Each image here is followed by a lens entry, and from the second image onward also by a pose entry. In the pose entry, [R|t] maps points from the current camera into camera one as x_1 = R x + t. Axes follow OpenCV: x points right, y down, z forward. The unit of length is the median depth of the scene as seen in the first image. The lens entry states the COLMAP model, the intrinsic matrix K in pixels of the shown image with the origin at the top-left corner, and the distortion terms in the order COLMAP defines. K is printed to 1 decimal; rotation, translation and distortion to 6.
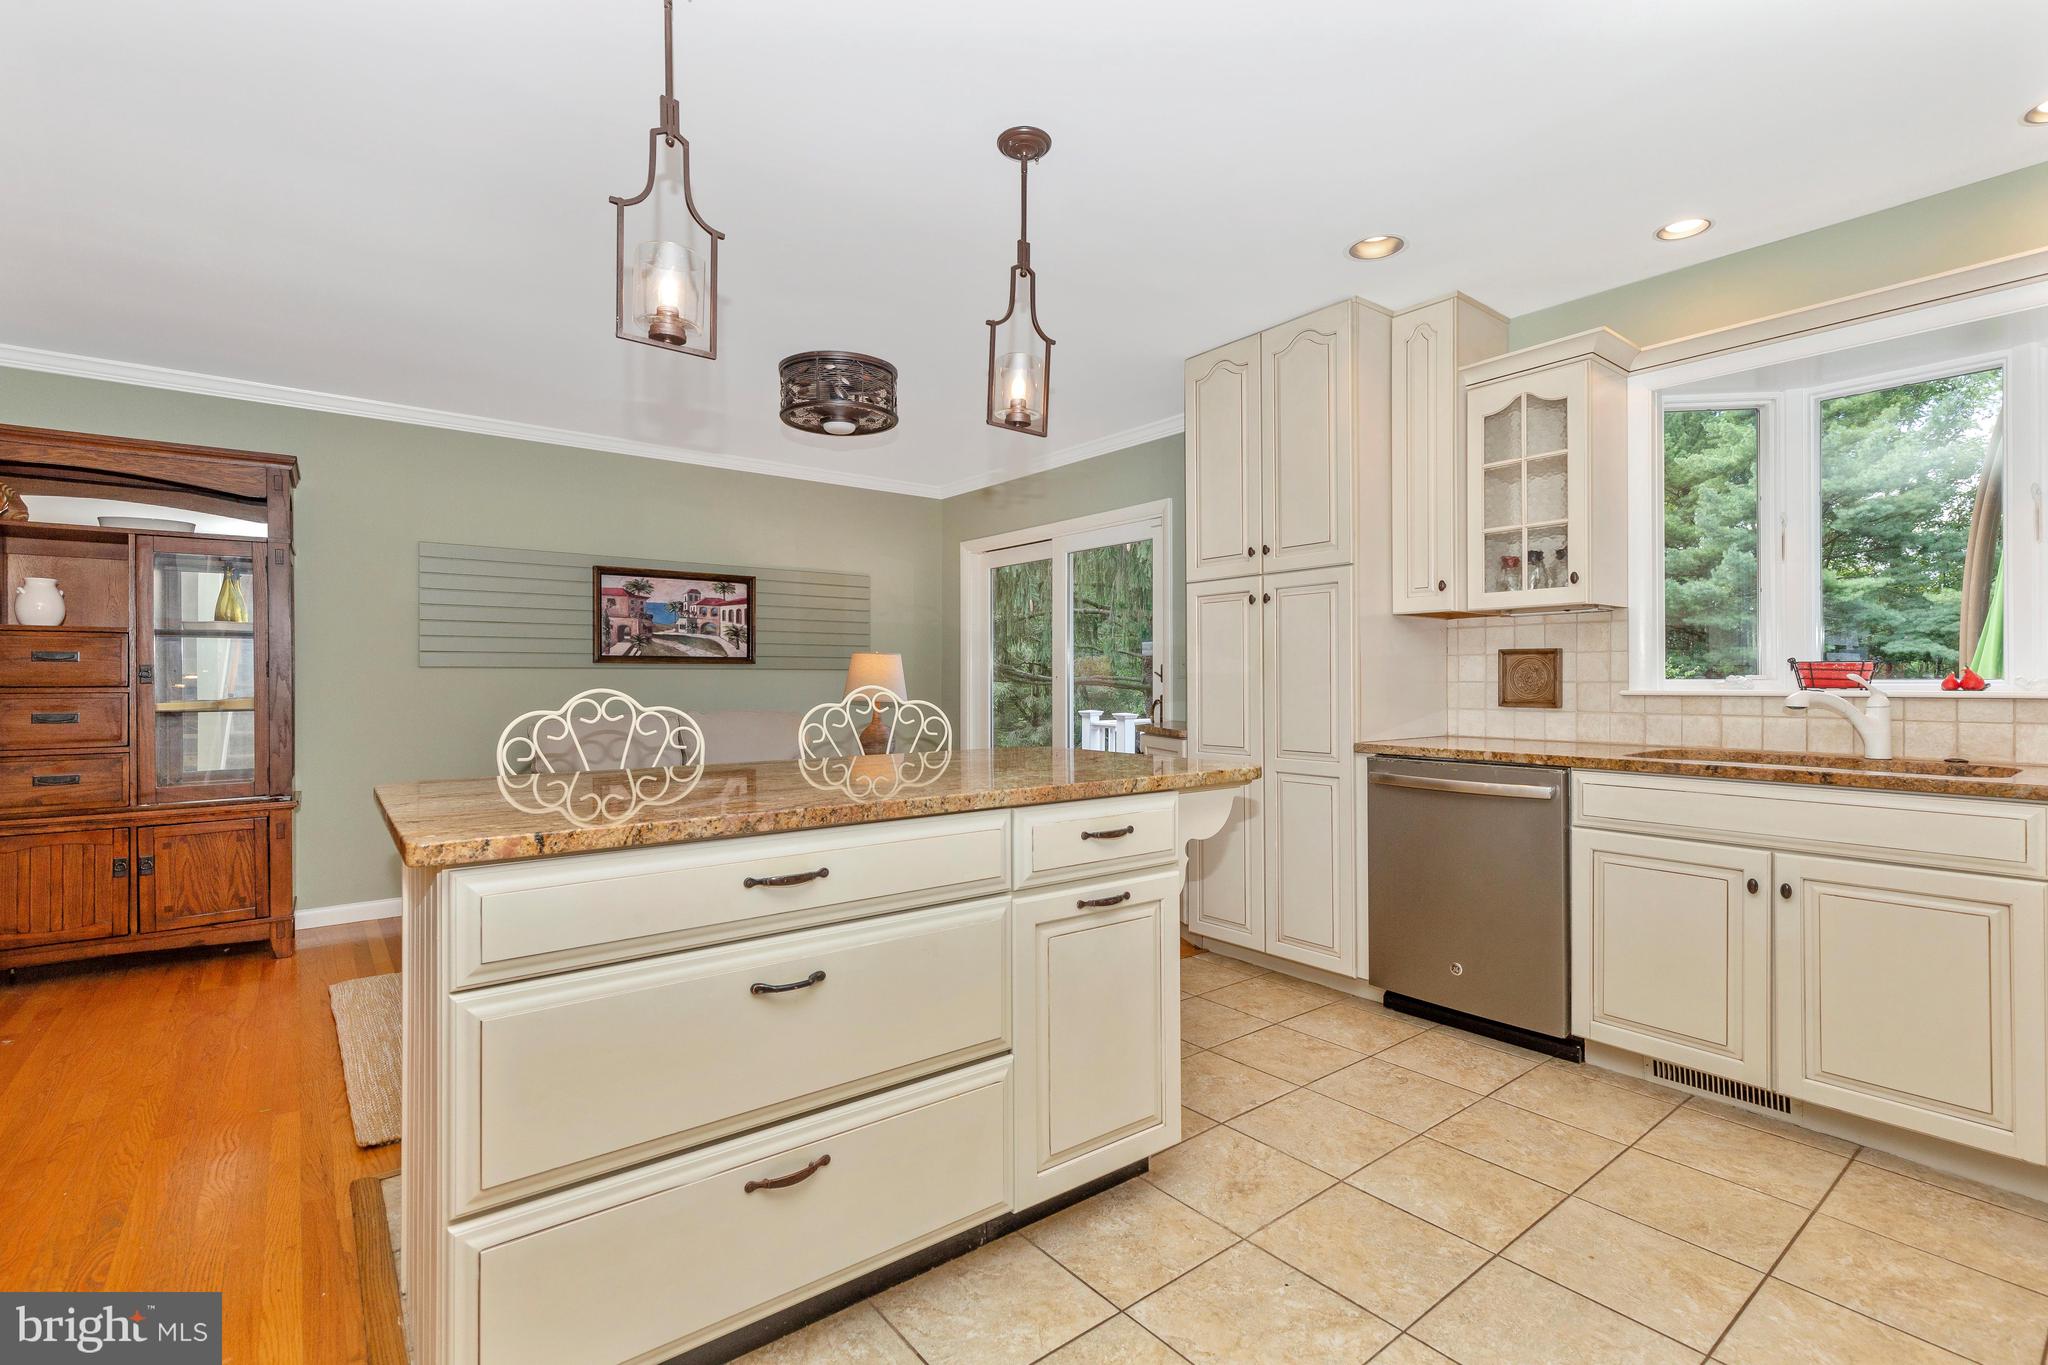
lens RADIAL K [[926.4, 0, 1017.7], [0, 926.4, 678.4], [0, 0, 1]] dist [0.009029, 0.000405]
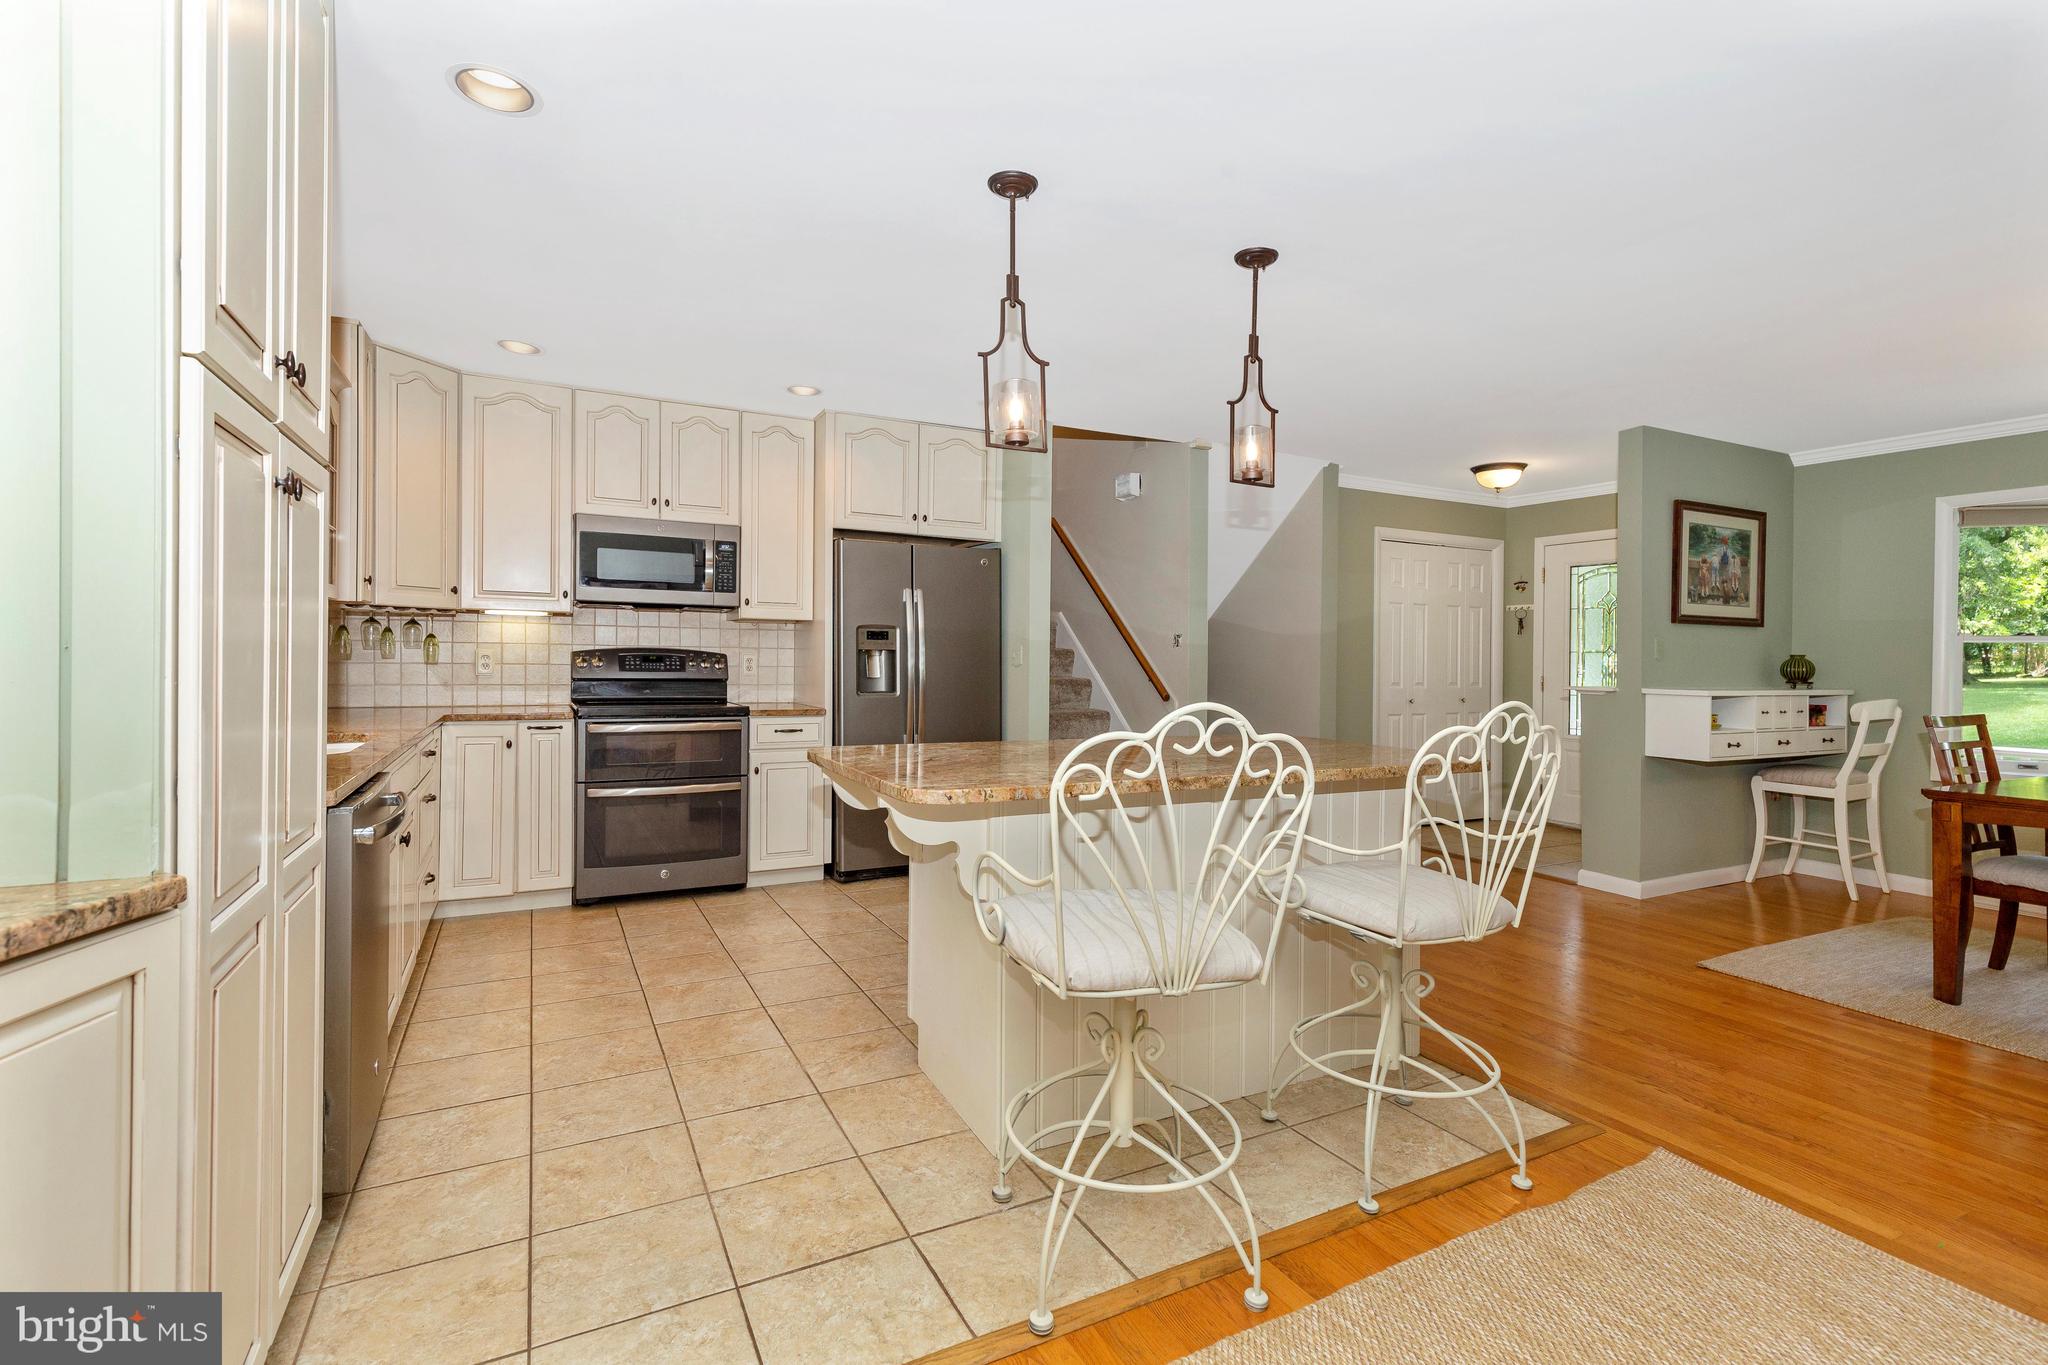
lens RADIAL K [[911.9, 0, 994.3], [0, 911.9, 653.7], [0, 0, 1]] dist [0.002507, 0.000704]
pose [[-0.977916, -0.009808, 0.208770, -0.131872], [-0.011862, 0.999893, -0.008586, -0.012245], [-0.208664, -0.010873, -0.977927, 1.379425]]
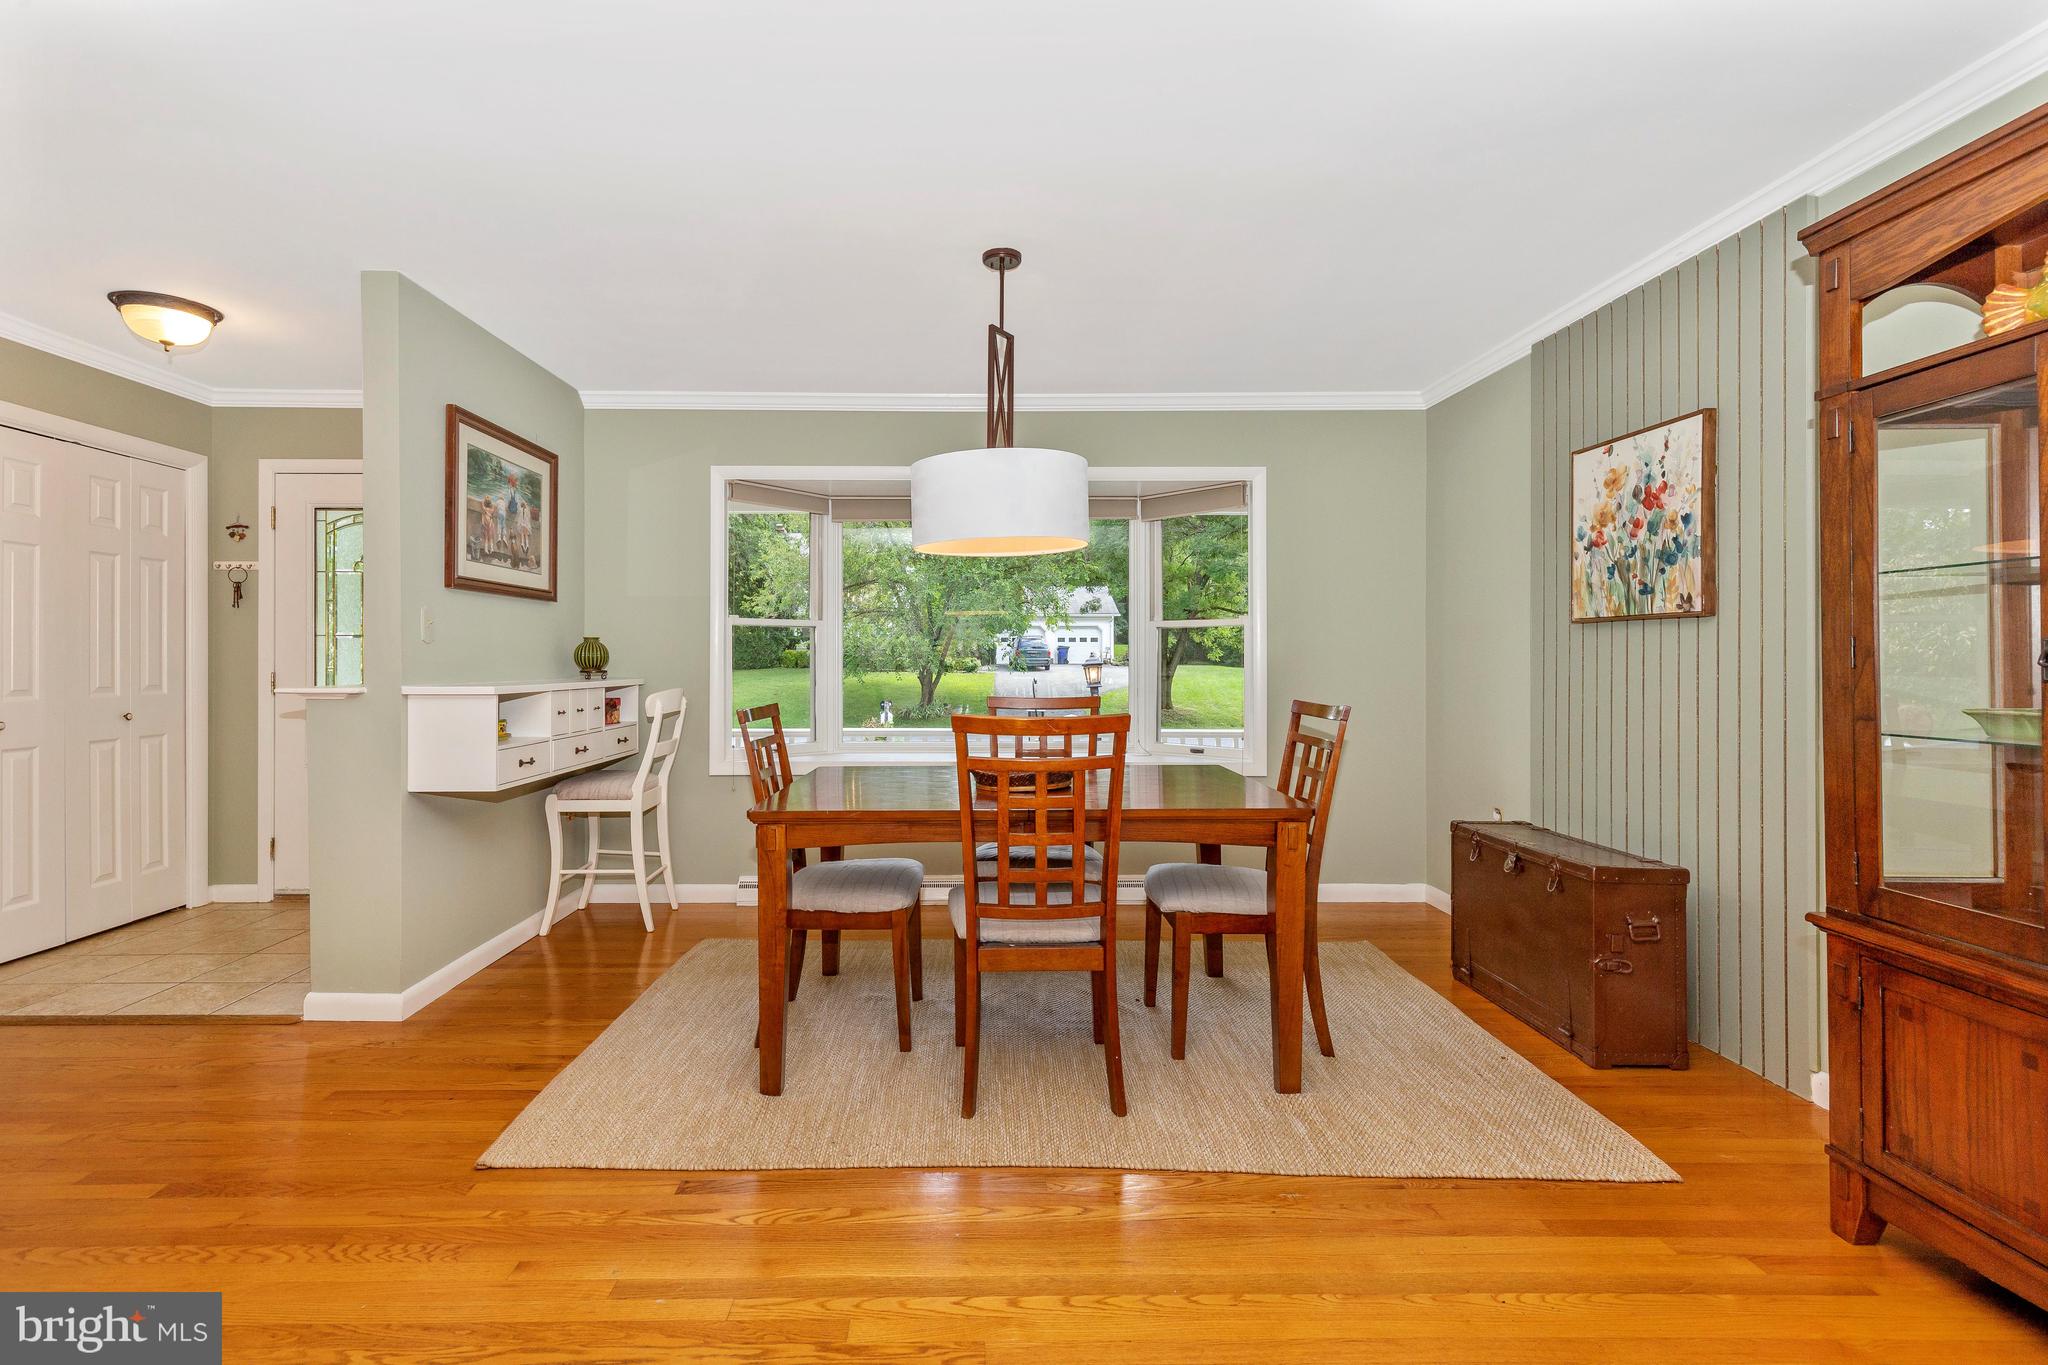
lens RADIAL K [[967.3, 0, 980.0], [0, 967.3, 661.2], [0, 0, 1]] dist [0.003408, 0.000730]
pose [[-0.611160, 0.003648, -0.791498, -0.406030], [0.004753, 0.999988, 0.000939, -0.005927], [0.791493, -0.003188, -0.611171, 0.830229]]
